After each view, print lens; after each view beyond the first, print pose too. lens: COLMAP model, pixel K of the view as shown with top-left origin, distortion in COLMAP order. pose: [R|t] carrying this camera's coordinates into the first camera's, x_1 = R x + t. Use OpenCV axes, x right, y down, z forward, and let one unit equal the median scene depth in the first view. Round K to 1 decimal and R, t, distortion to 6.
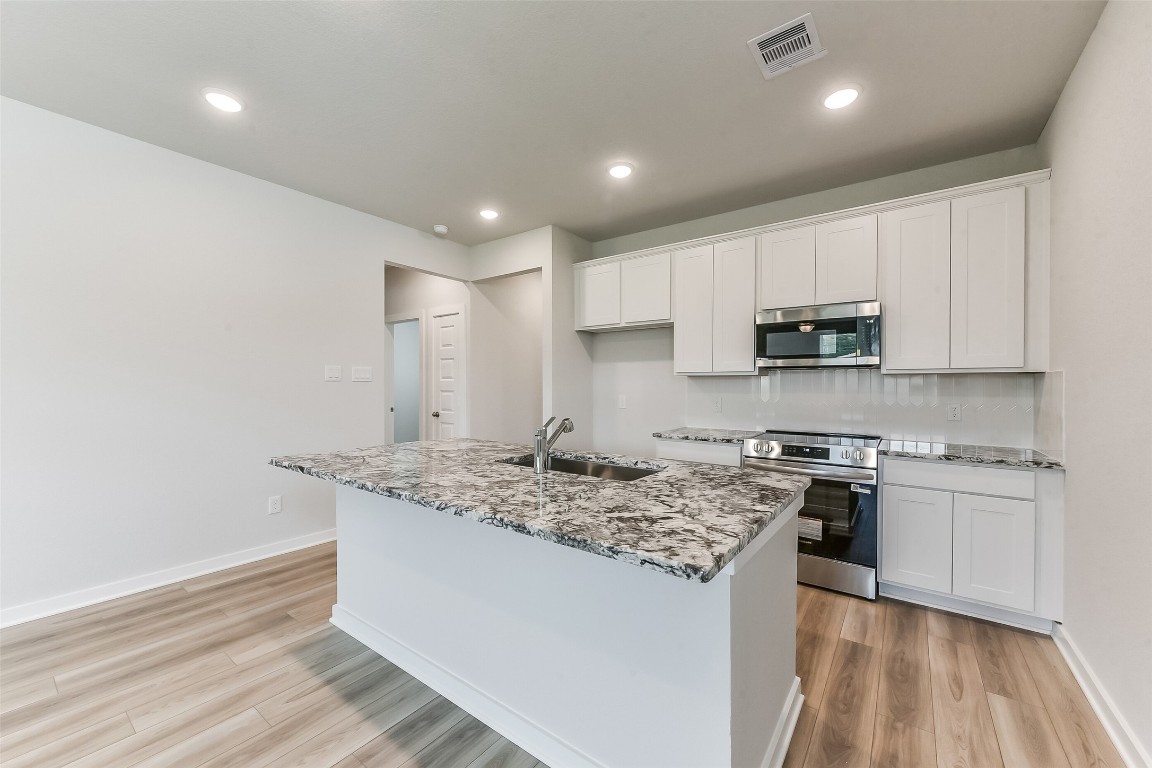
lens RADIAL K [[449.1, 0, 576.4], [0, 449.1, 386.2], [0, 0, 1]] dist [0.005874, -0.002178]
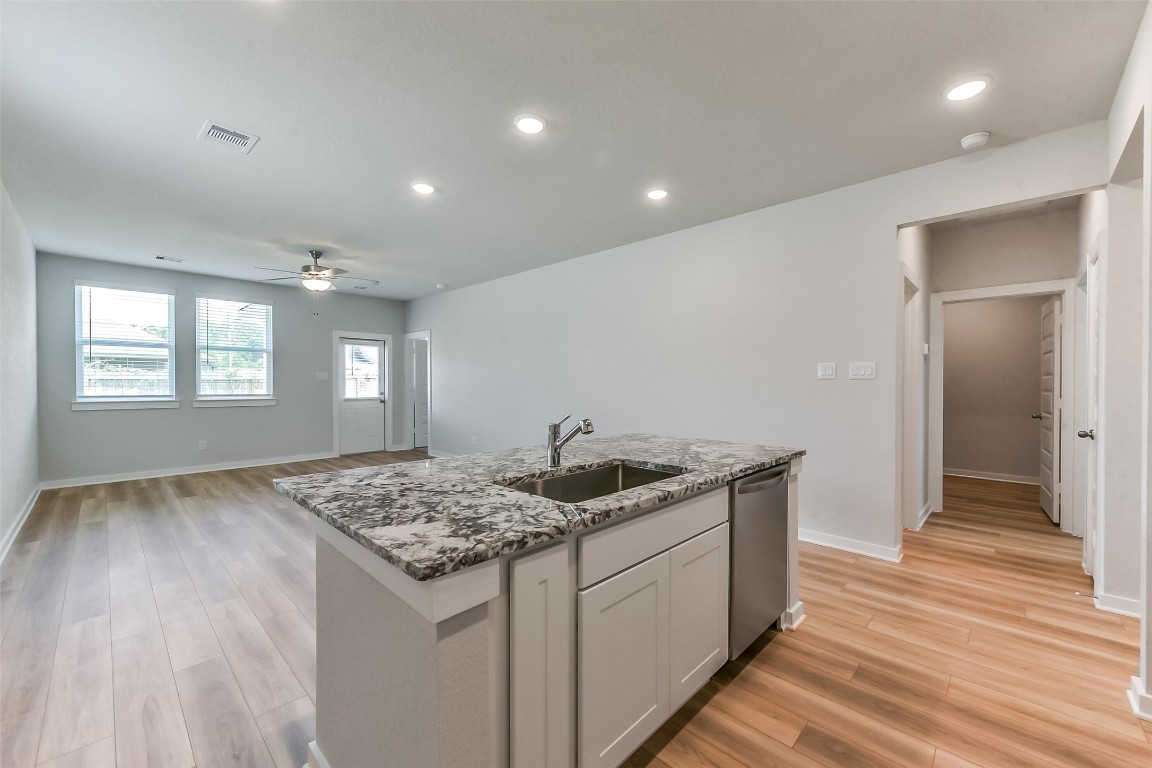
lens RADIAL K [[449.1, 0, 581.3], [0, 449.1, 388.7], [0, 0, 1]] dist [0.005874, -0.002178]
pose [[-0.122849, 0.009090, -0.992384, 0.620123], [-0.003890, 0.999946, 0.009641, 0.003012], [0.992418, 0.005045, -0.122807, 0.790638]]
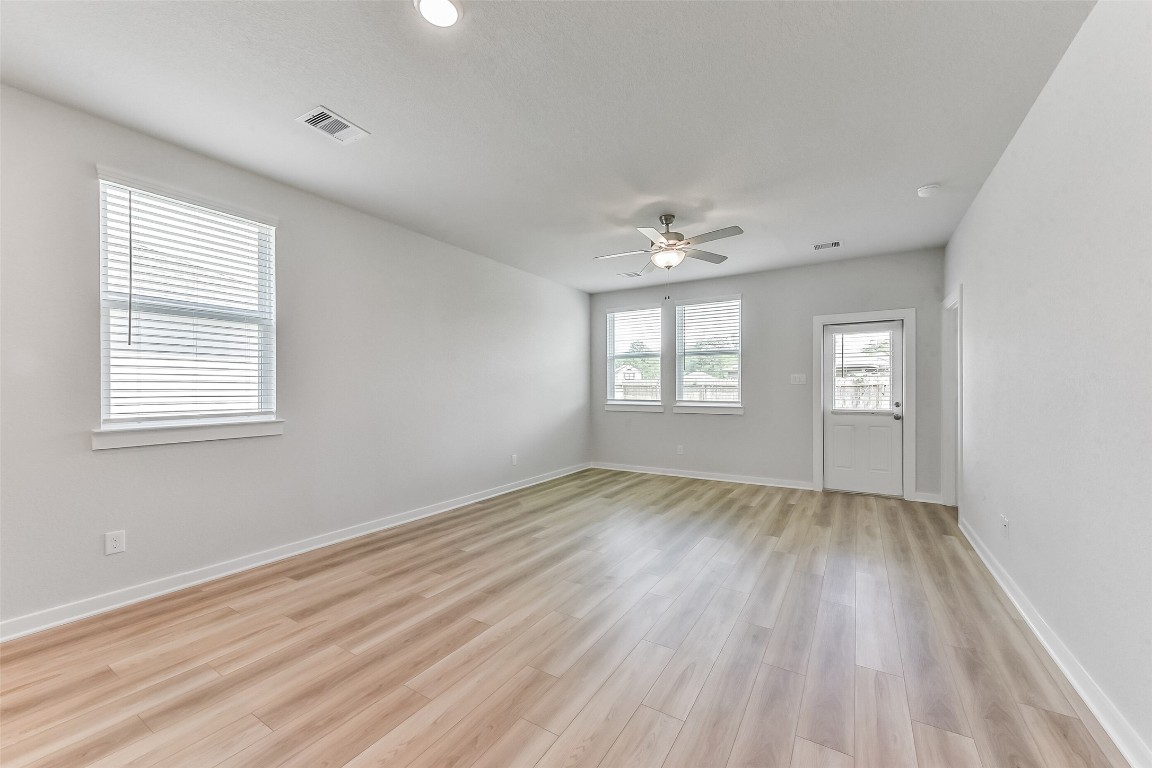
lens RADIAL K [[449.1, 0, 576.4], [0, 449.1, 390.5], [0, 0, 1]] dist [0.005874, -0.002178]
pose [[-0.996767, -0.000738, -0.080346, -0.692683], [-0.001043, 0.999992, 0.003756, 0.004257], [0.080343, 0.003827, -0.996760, 0.866571]]
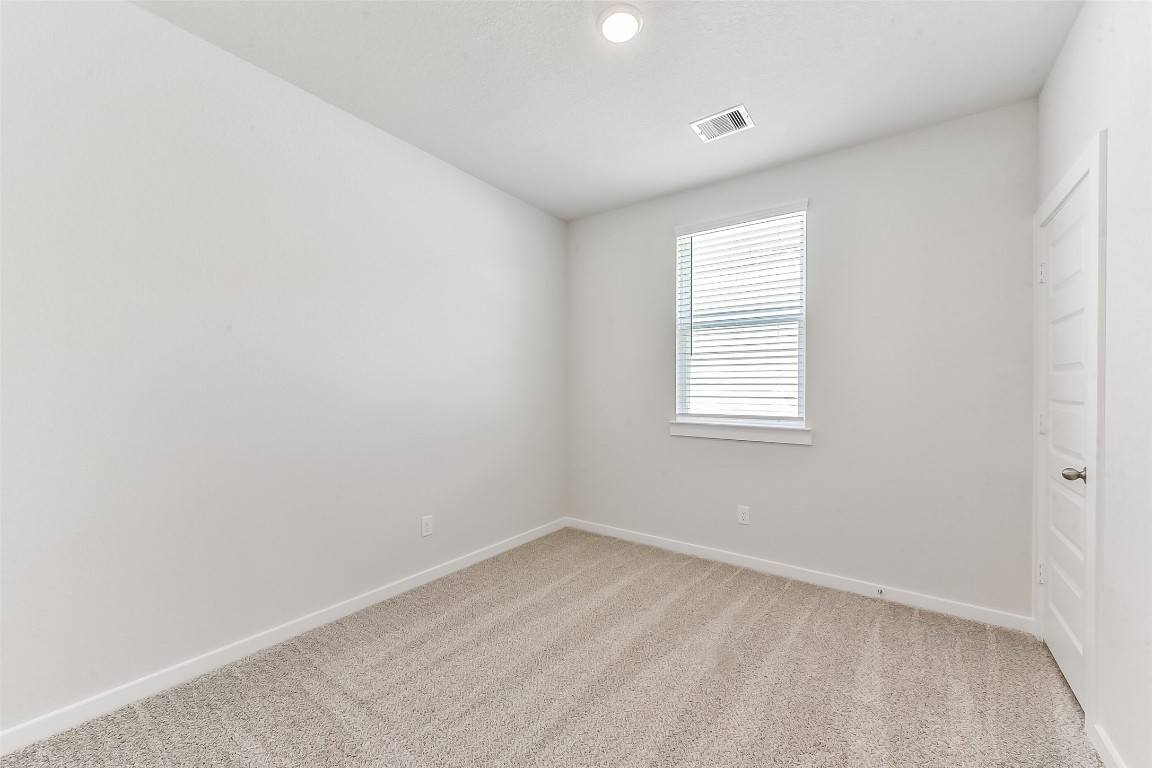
lens RADIAL K [[449.1, 0, 580.7], [0, 449.1, 384.5], [0, 0, 1]] dist [0.005874, -0.002178]
pose [[-0.011538, 0.000201, 0.999933, -1.035274], [-0.007421, 0.999972, -0.000286, -0.008985], [-0.999906, -0.007424, -0.011536, 0.162935]]
